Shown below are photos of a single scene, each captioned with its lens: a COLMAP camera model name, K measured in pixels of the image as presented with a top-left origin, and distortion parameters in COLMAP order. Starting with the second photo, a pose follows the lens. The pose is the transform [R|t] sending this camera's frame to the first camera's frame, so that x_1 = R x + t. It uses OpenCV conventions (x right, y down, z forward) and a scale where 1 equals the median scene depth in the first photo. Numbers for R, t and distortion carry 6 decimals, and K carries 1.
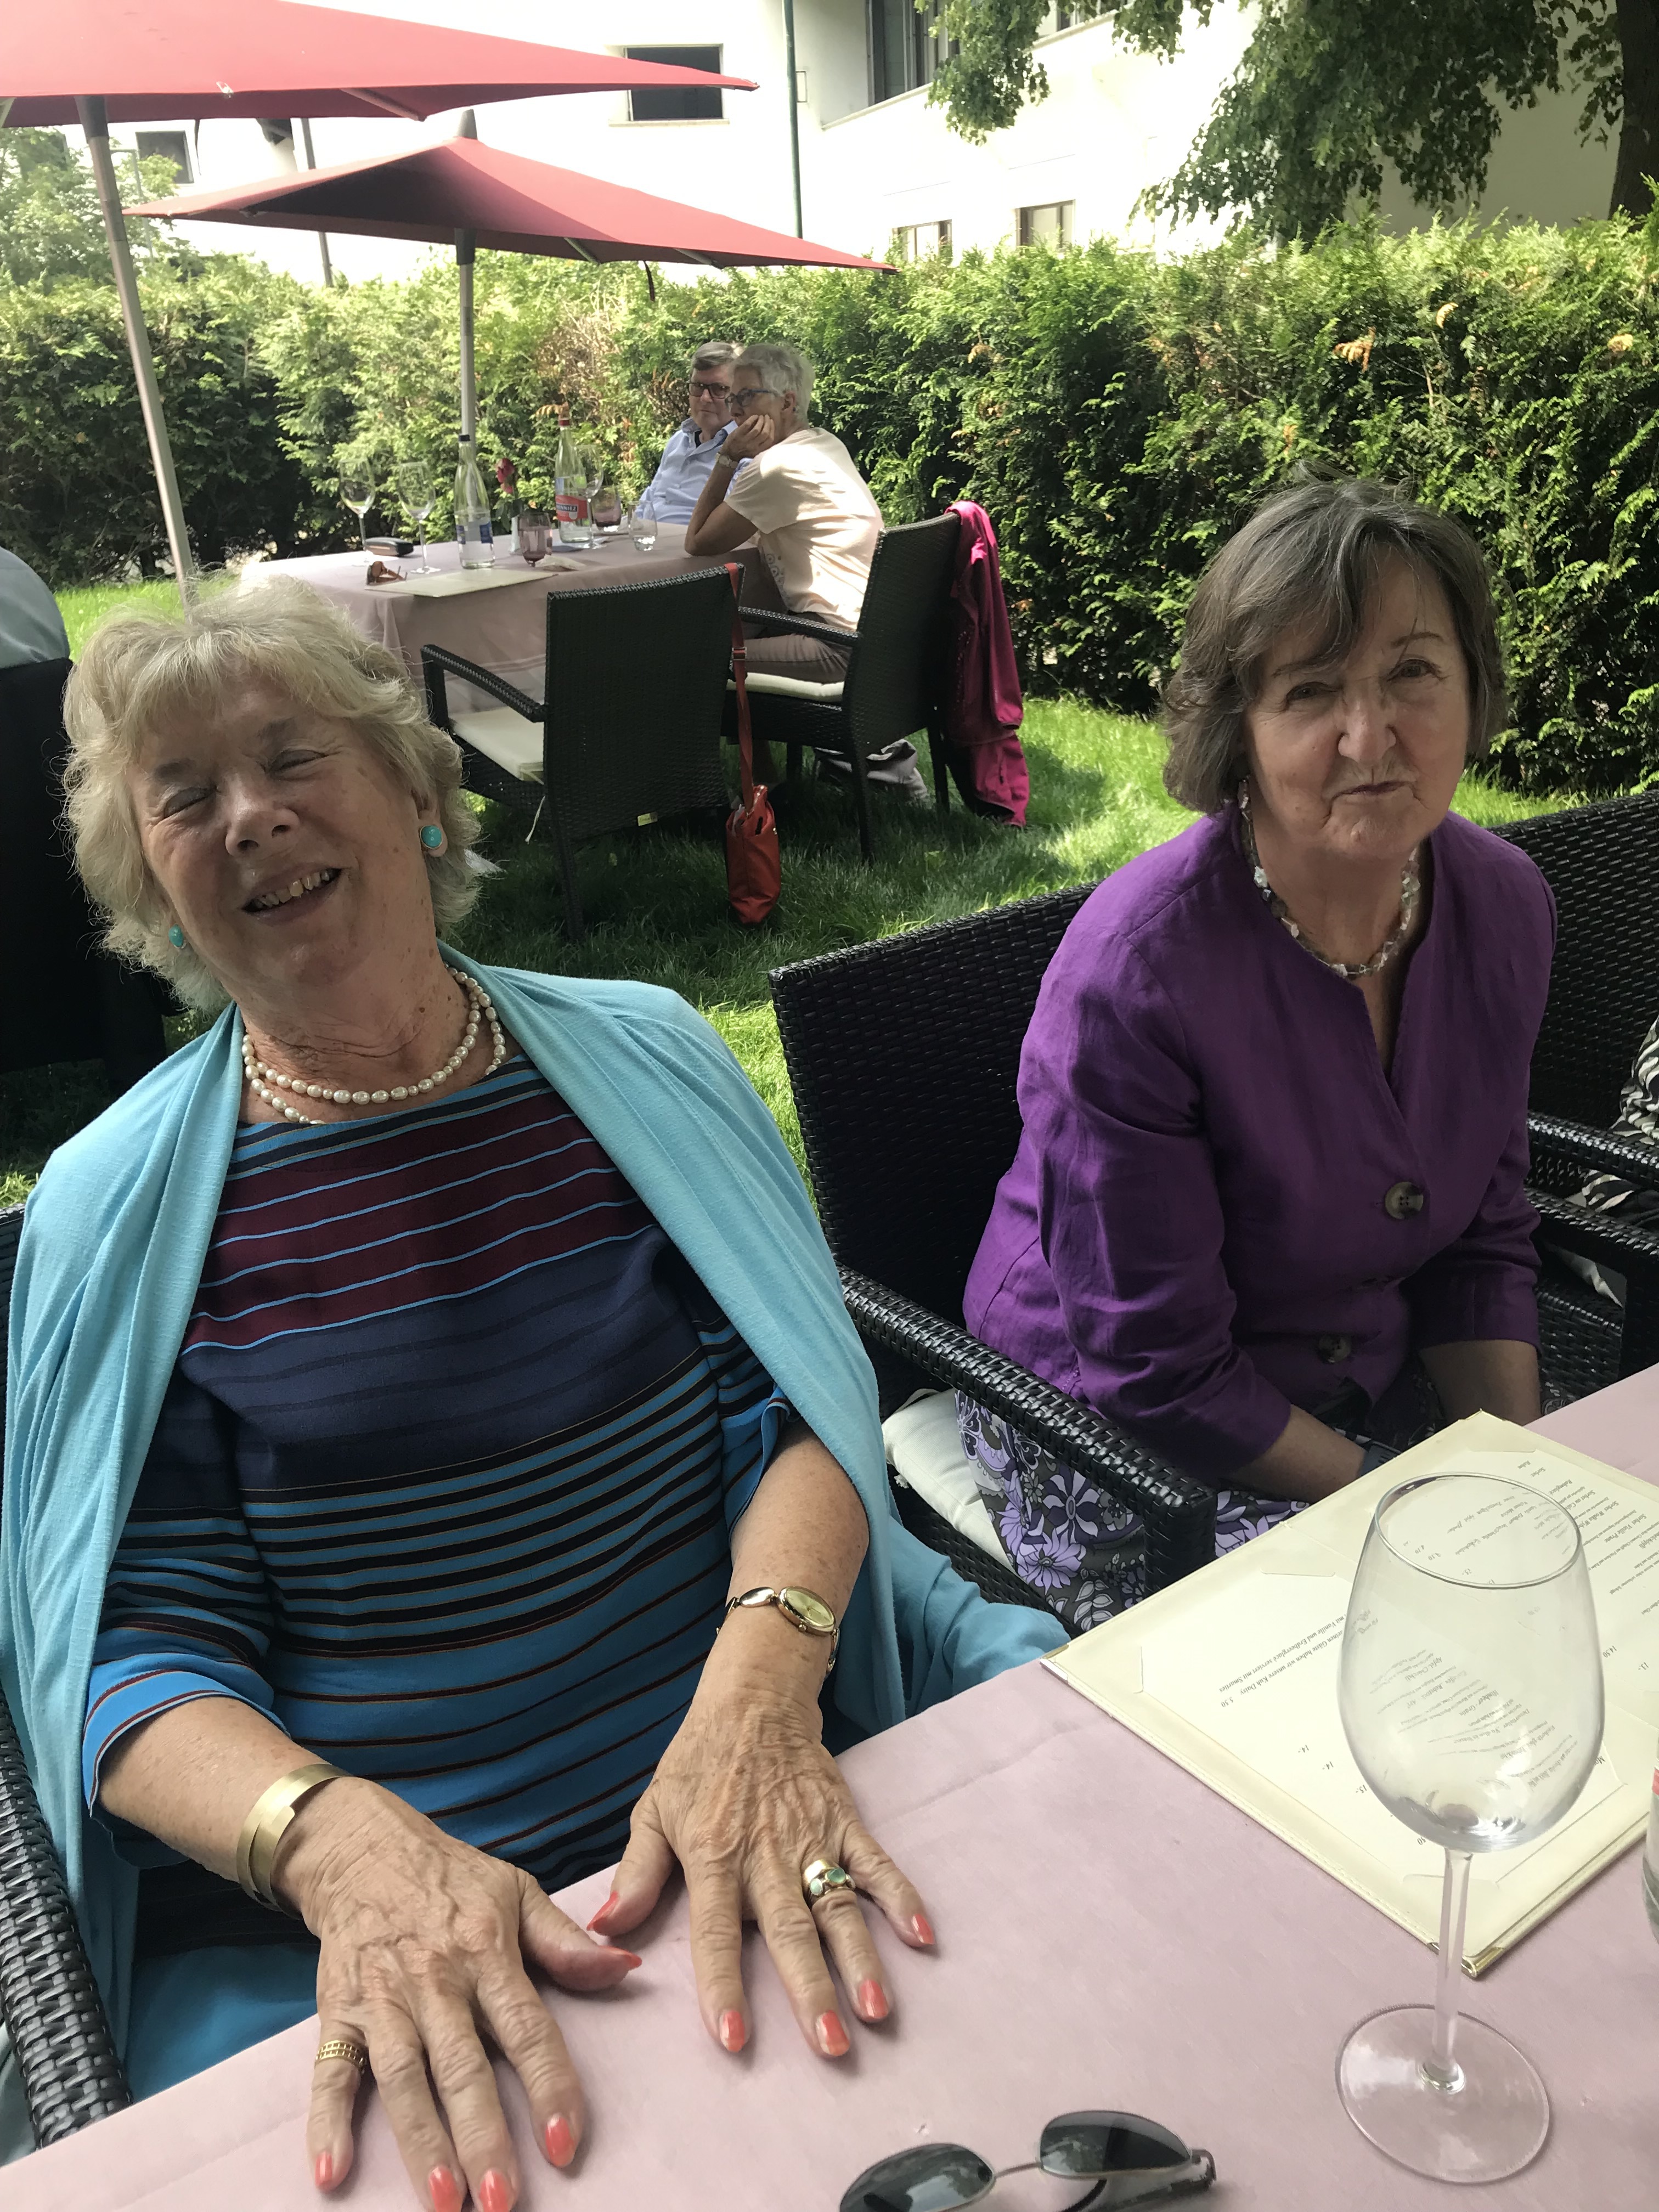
lens RADIAL K [[1831.5, 0, 827.9], [0, 1831.5, 1100.6], [0, 0, 1]] dist [0.009885, 0.015194]
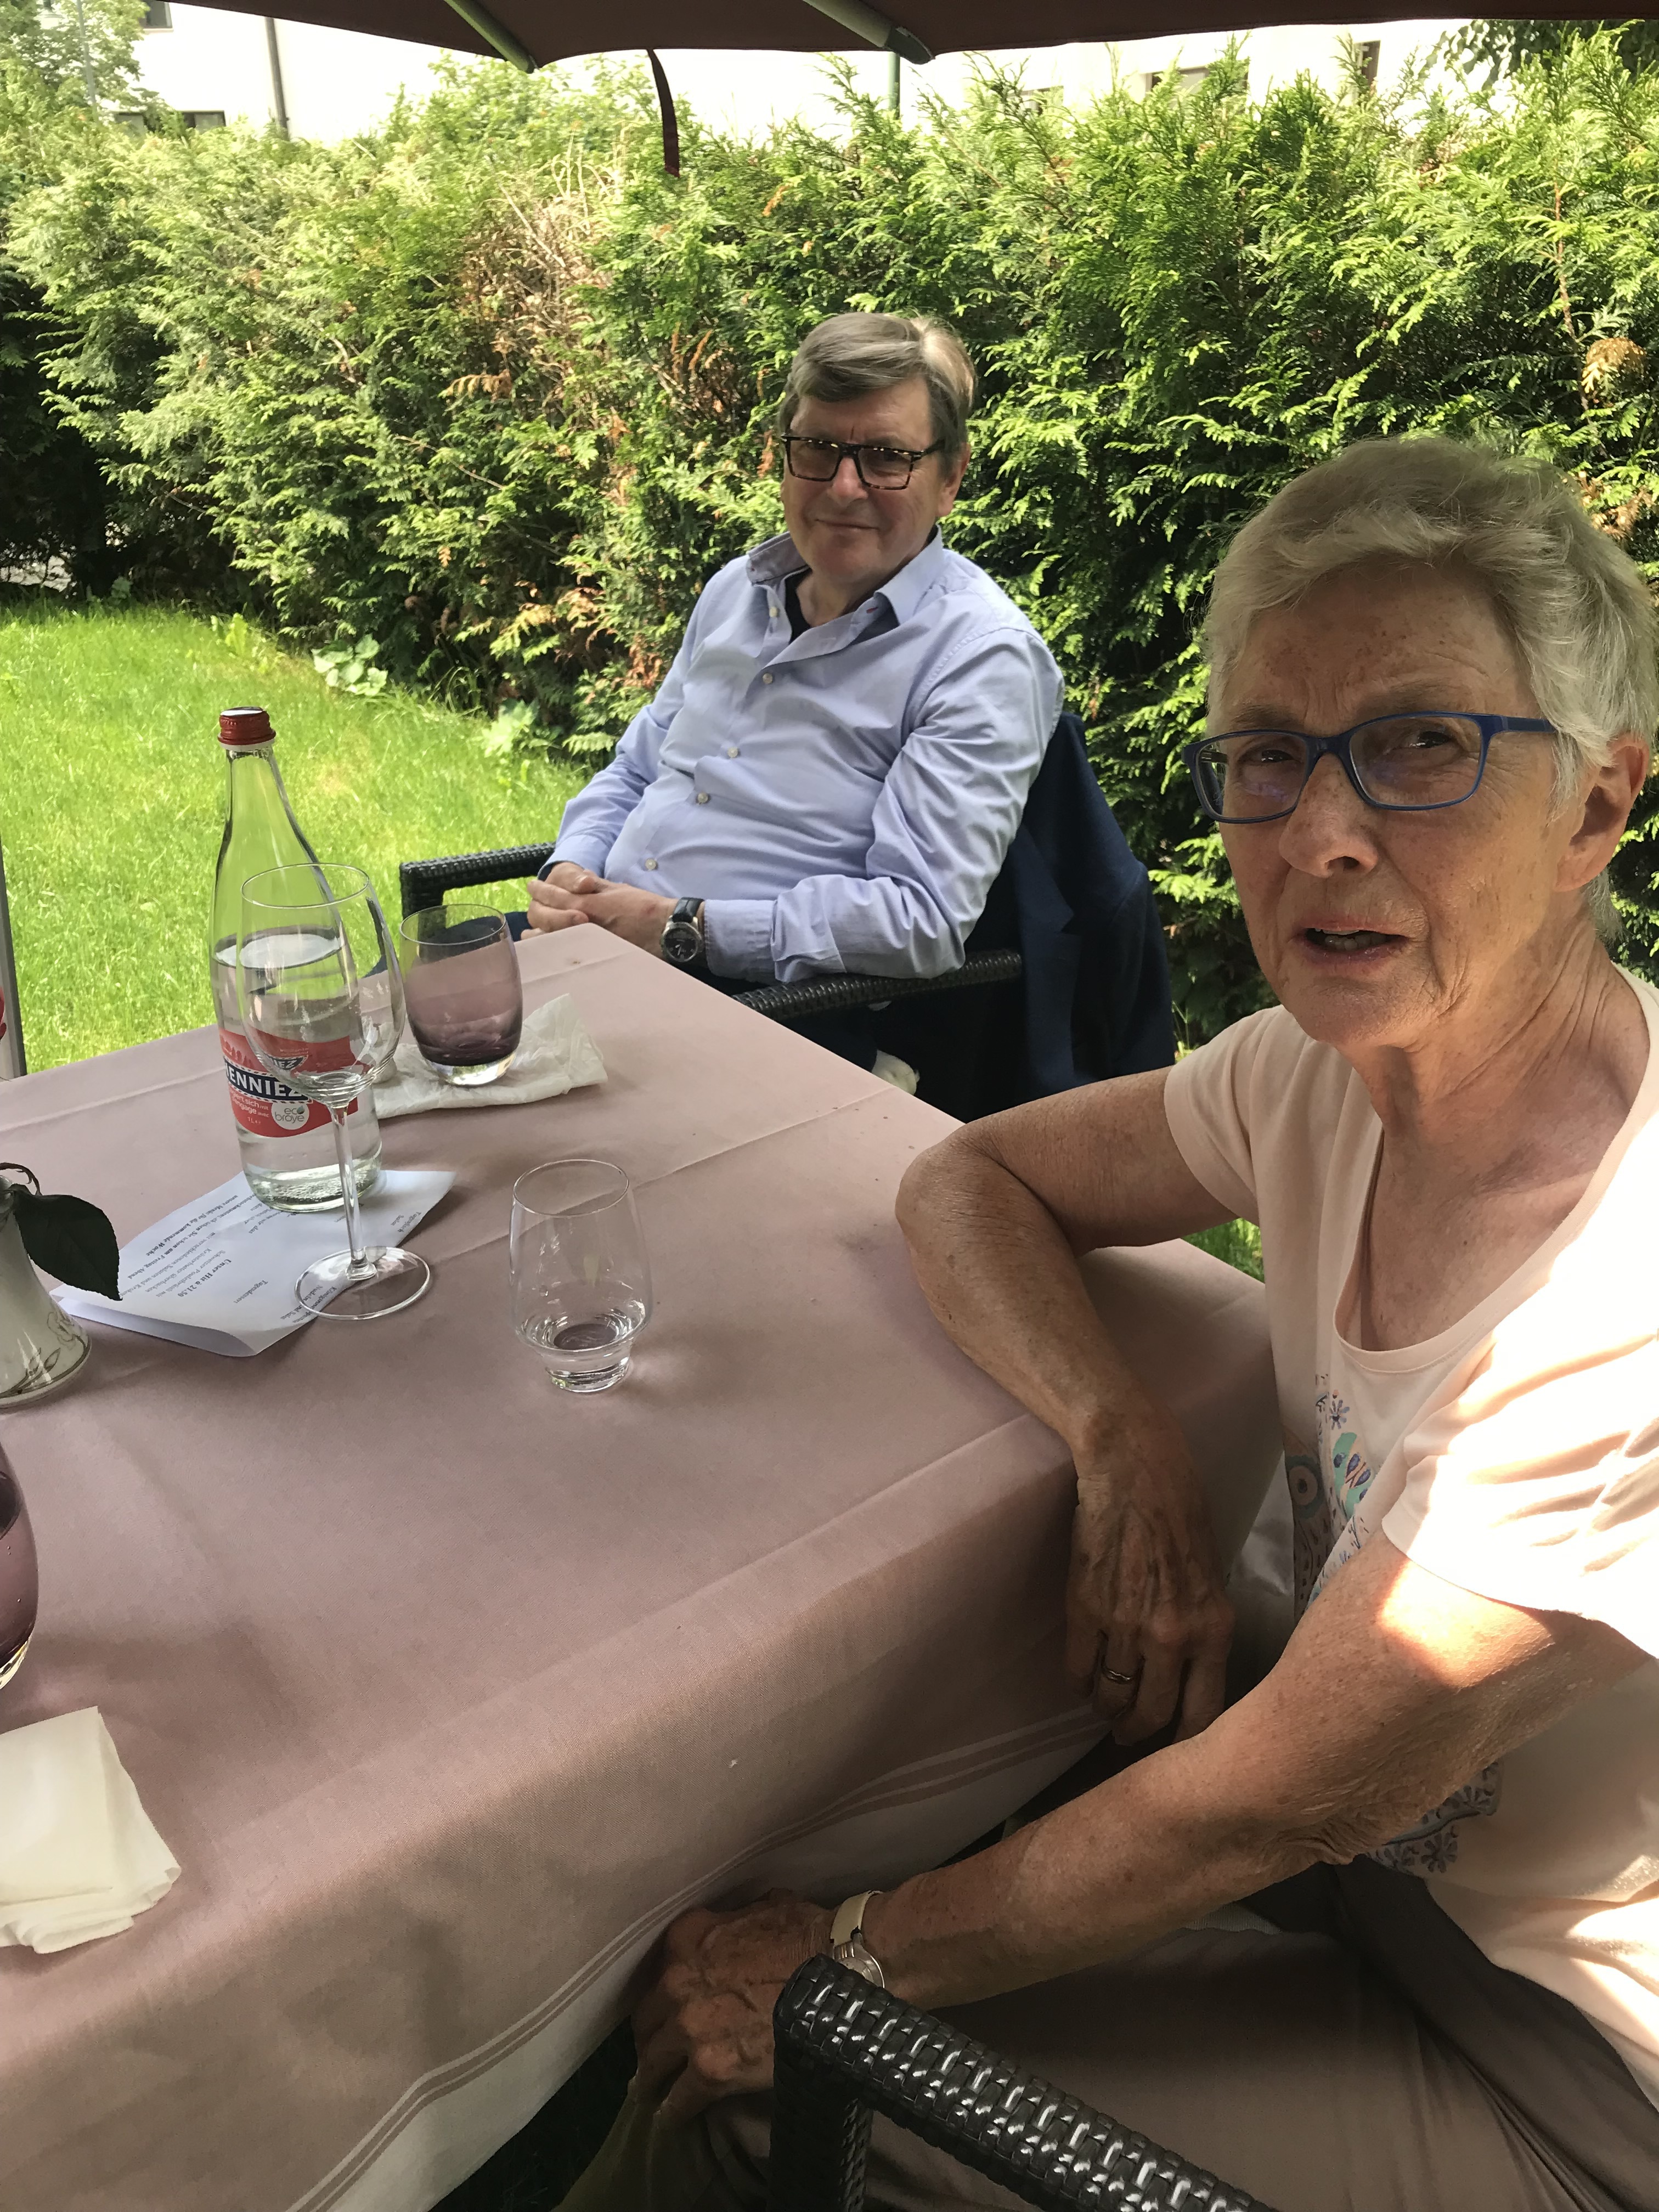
lens RADIAL K [[1831.5, 0, 831.4], [0, 1831.5, 1112.1], [0, 0, 1]] dist [0.009885, 0.015194]
pose [[0.999323, 0.036653, 0.003305, -0.043778], [-0.036778, 0.997860, 0.054069, -0.201743], [-0.001316, -0.054154, 0.998532, 0.466514]]
